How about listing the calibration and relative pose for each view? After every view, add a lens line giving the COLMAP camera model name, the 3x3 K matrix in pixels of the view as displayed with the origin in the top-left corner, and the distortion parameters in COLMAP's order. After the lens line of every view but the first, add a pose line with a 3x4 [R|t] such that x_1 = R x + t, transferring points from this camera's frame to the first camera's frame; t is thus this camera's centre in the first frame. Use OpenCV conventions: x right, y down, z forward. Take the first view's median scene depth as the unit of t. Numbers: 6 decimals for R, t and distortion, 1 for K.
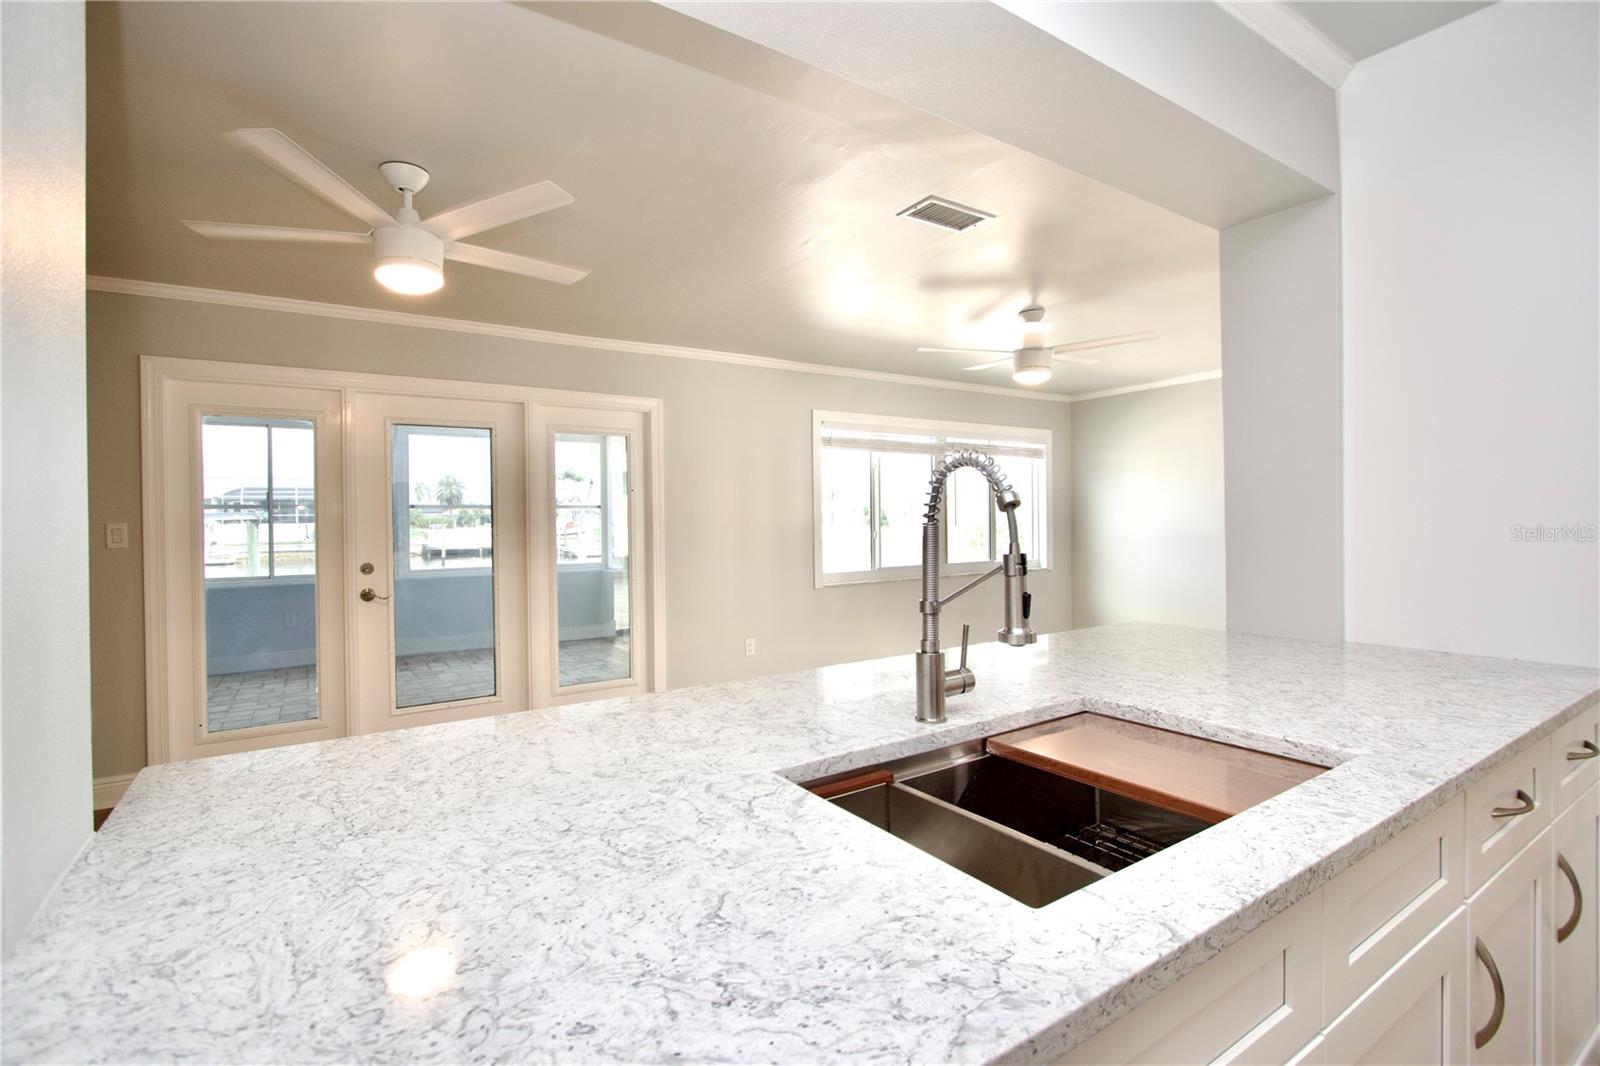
lens RADIAL K [[755.0, 0, 783.9], [0, 755.0, 526.2], [0, 0, 1]] dist [-0.013414, 0.000162]
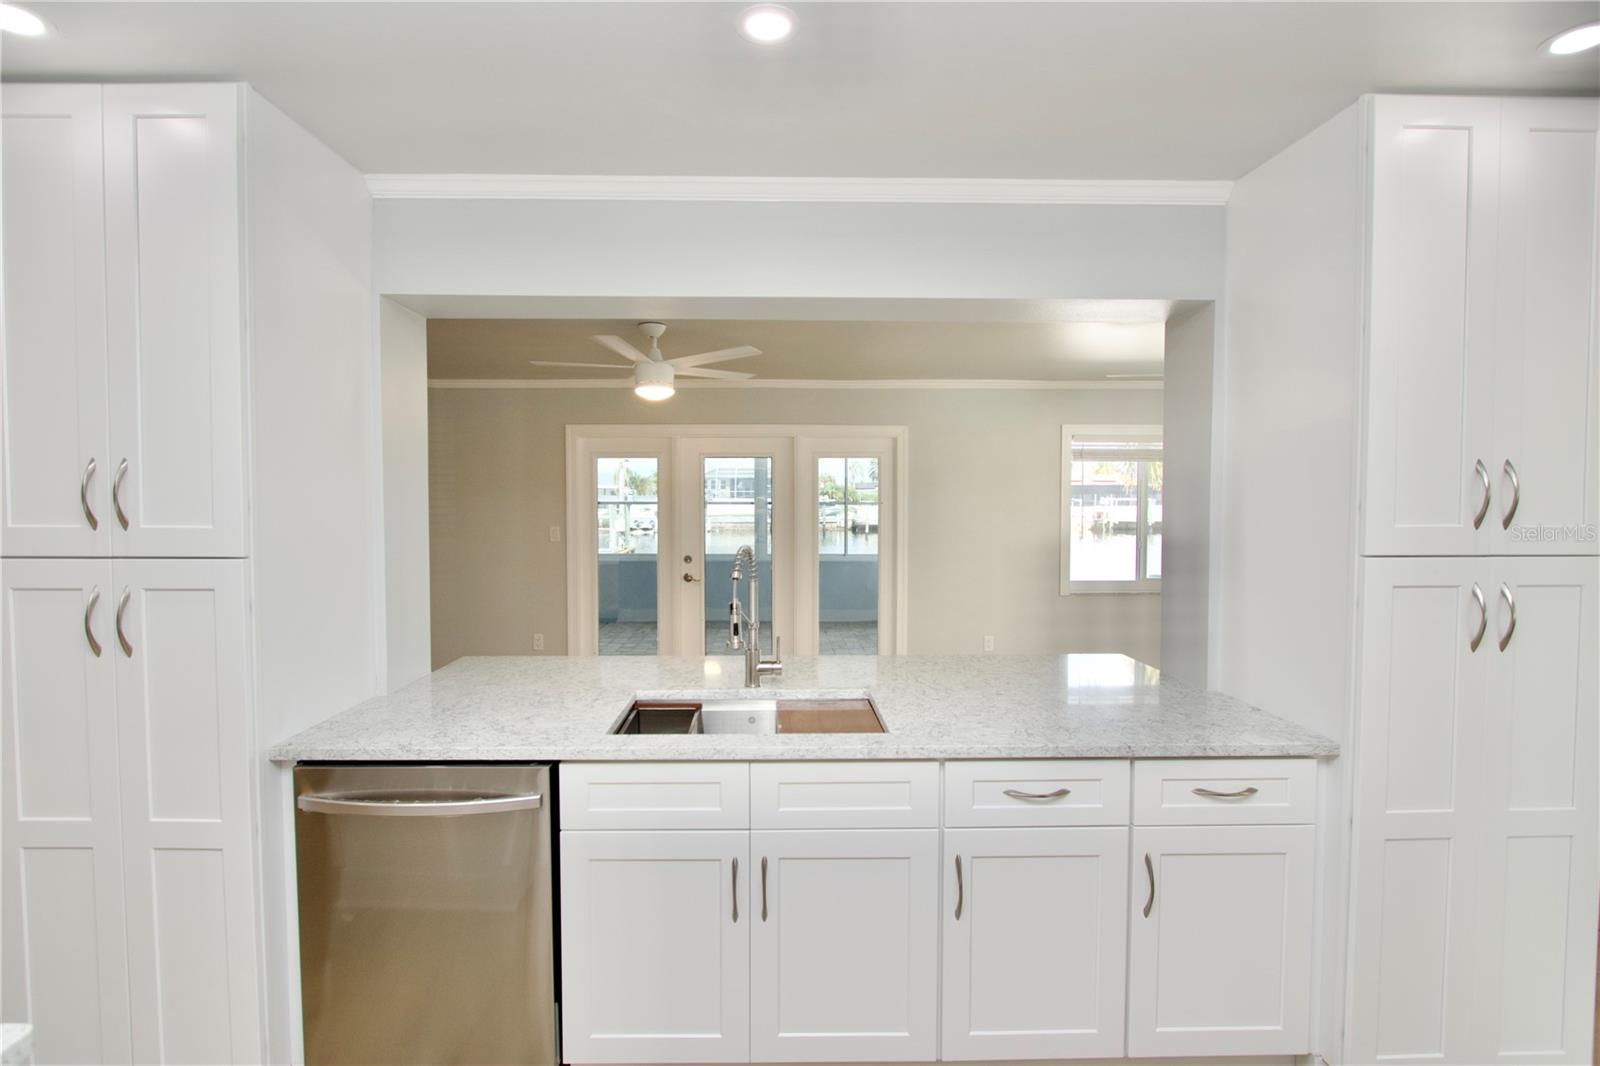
lens RADIAL K [[755.0, 0, 778.5], [0, 755.0, 530.6], [0, 0, 1]] dist [-0.013414, 0.000162]
pose [[0.856954, 0.033732, -0.514287, 0.298498], [-0.016439, 0.999137, 0.038140, -0.048388], [0.515130, -0.024230, 0.856769, -0.139746]]
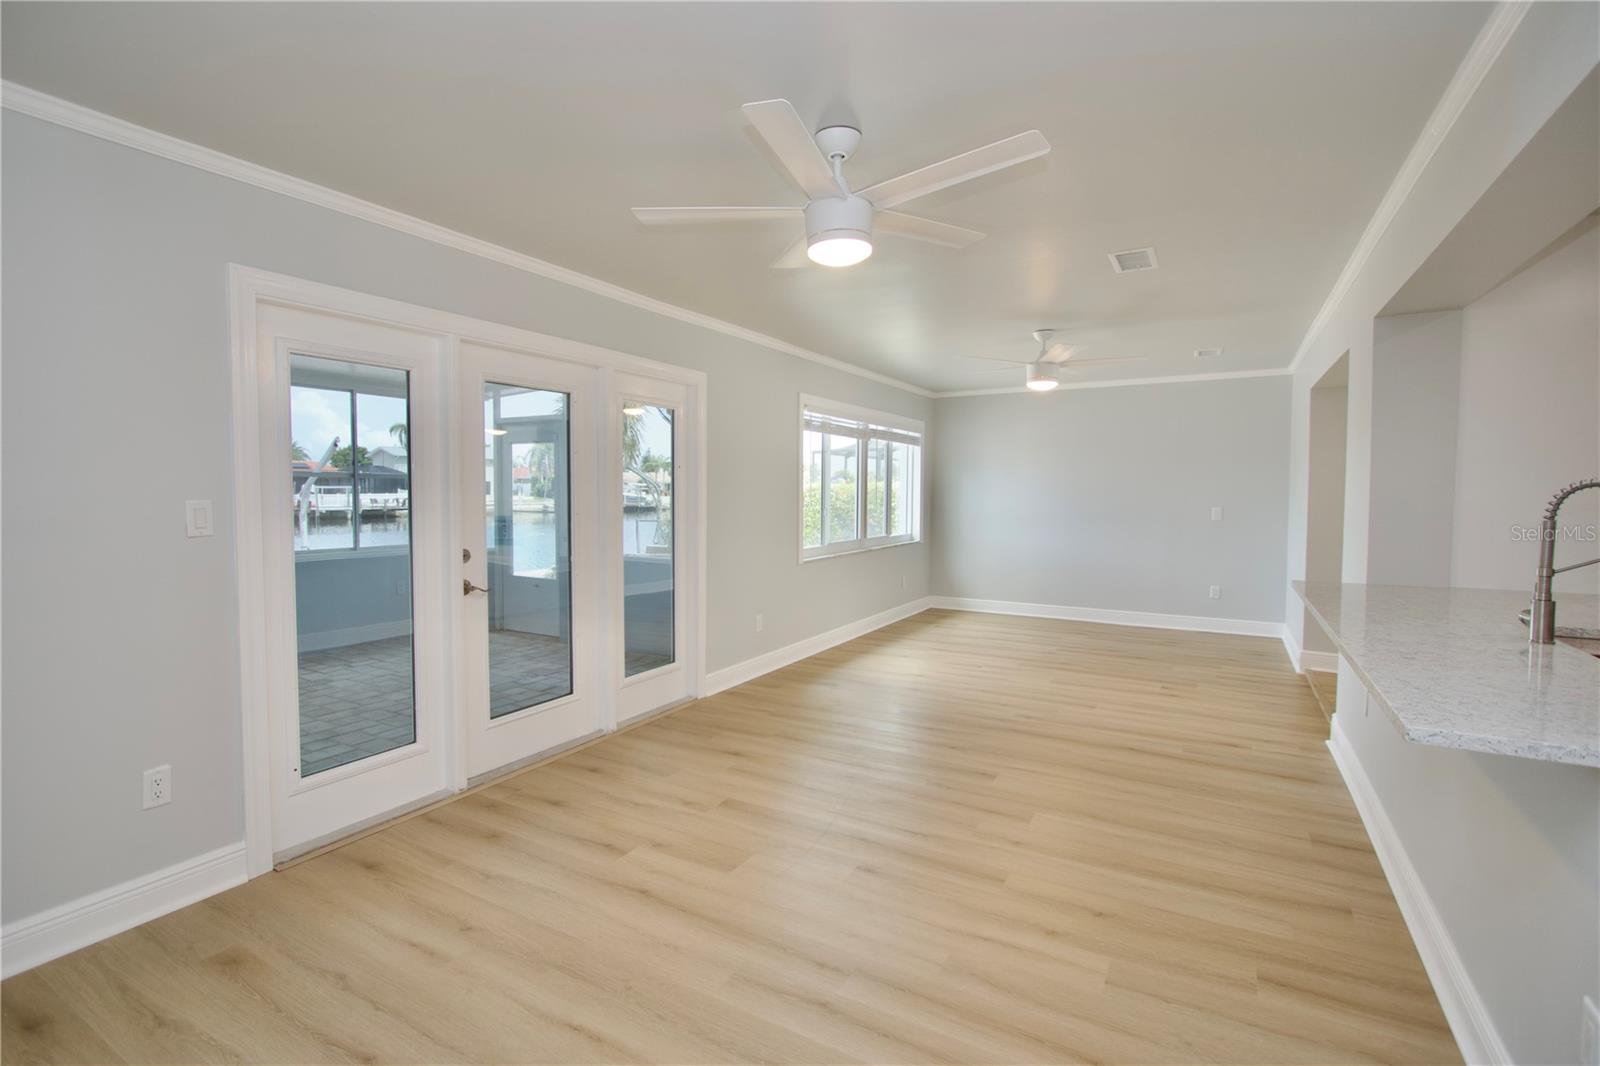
lens RADIAL K [[755.0, 0, 809.2], [0, 755.0, 525.1], [0, 0, 1]] dist [-0.013414, 0.000162]
pose [[0.889485, -0.004189, 0.456945, -0.515449], [-0.012599, 0.999353, 0.033687, -0.008357], [-0.456791, -0.035721, 0.888857, 0.077247]]
